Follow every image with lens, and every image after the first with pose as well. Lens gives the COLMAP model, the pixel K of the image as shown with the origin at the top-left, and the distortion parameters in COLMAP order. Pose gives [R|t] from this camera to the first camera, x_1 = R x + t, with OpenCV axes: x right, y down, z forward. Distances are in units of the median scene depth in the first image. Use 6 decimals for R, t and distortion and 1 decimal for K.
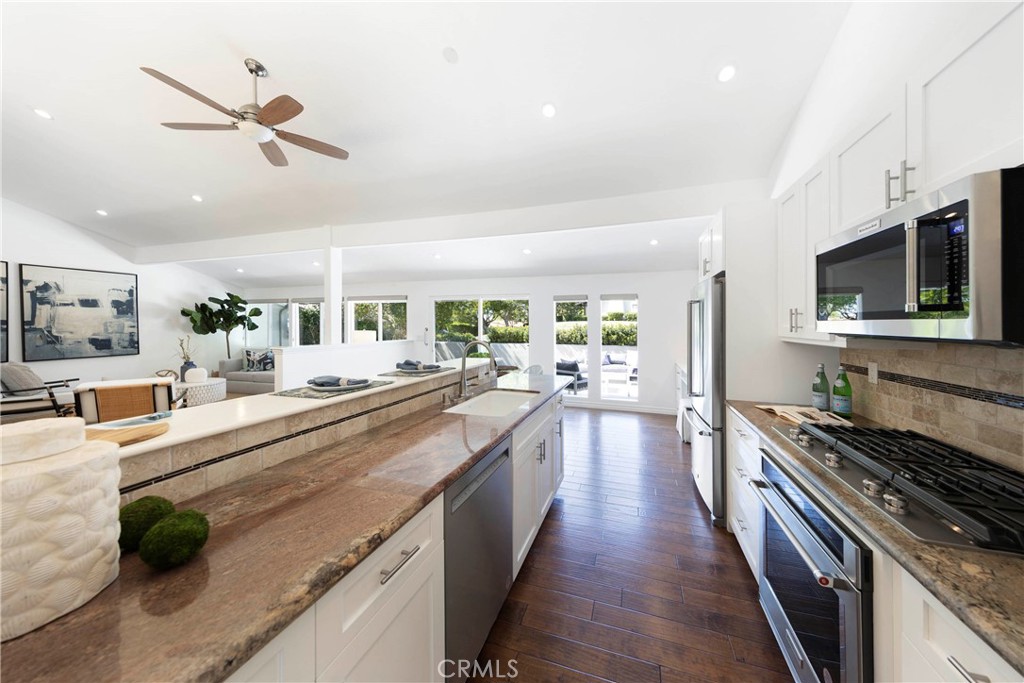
lens RADIAL K [[324.5, 0, 520.1], [0, 324.5, 324.5], [0, 0, 1]] dist [0.007666, -0.000454]
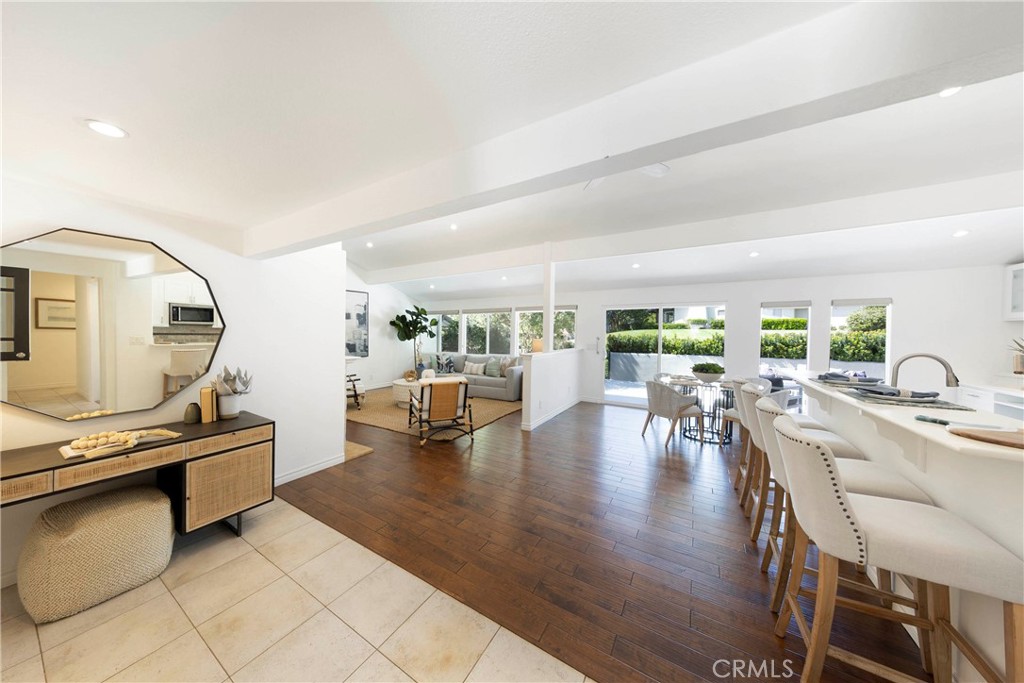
lens RADIAL K [[324.5, 0, 478.7], [0, 324.5, 334.3], [0, 0, 1]] dist [0.007666, -0.000454]
pose [[0.961309, 0.006706, -0.275391, -0.415339], [-0.004947, 0.999963, 0.007082, -0.004252], [0.275428, -0.005446, 0.961306, -0.081213]]
